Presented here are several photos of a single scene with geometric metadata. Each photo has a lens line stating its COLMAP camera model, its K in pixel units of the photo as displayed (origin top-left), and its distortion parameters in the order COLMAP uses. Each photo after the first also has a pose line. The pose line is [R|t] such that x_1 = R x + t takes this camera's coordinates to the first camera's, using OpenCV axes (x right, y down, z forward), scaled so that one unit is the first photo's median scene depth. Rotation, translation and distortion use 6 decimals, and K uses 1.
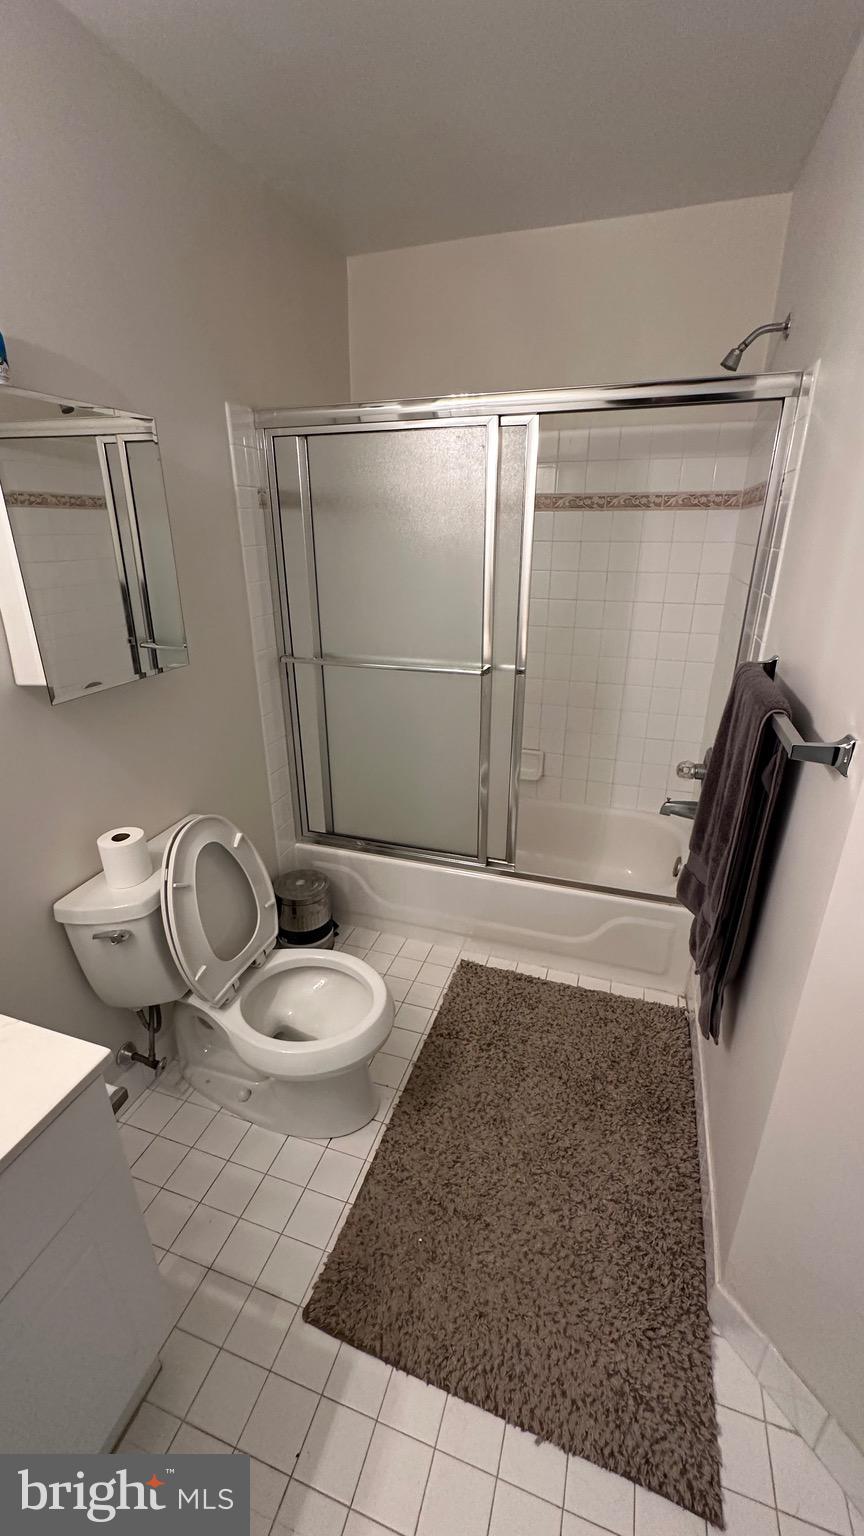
lens RADIAL K [[612.6, 0, 430.6], [0, 612.6, 769.5], [0, 0, 1]] dist [0.000102, 0.000336]
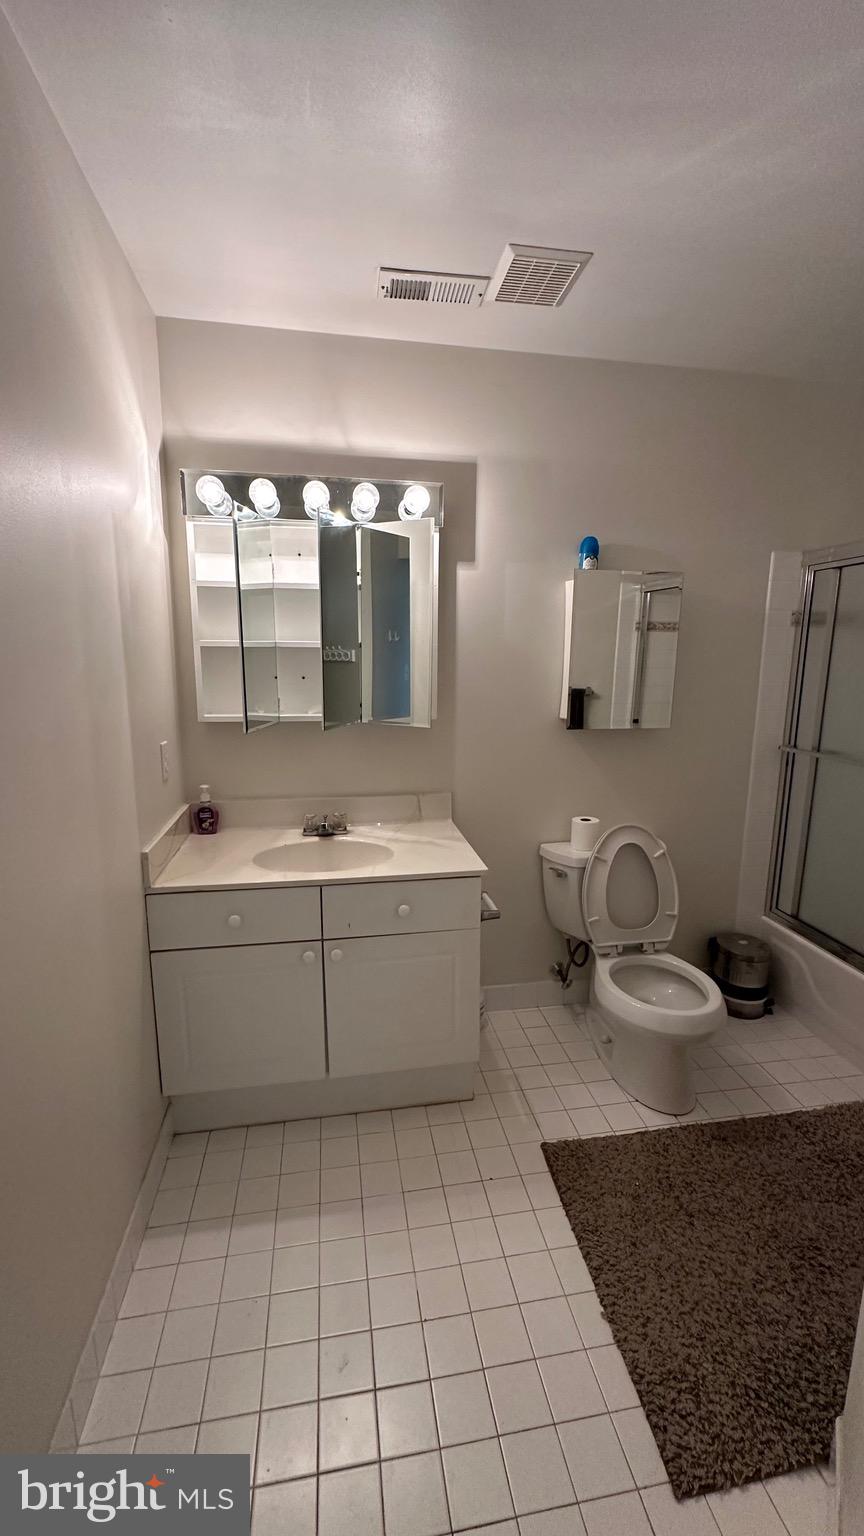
lens RADIAL K [[612.6, 0, 431.3], [0, 612.6, 767.6], [0, 0, 1]] dist [0.000102, 0.000336]
pose [[0.471532, 0.163424, -0.866574, 0.600306], [-0.334575, 0.942359, -0.004337, 0.110559], [0.815915, 0.291979, 0.499030, -0.154405]]
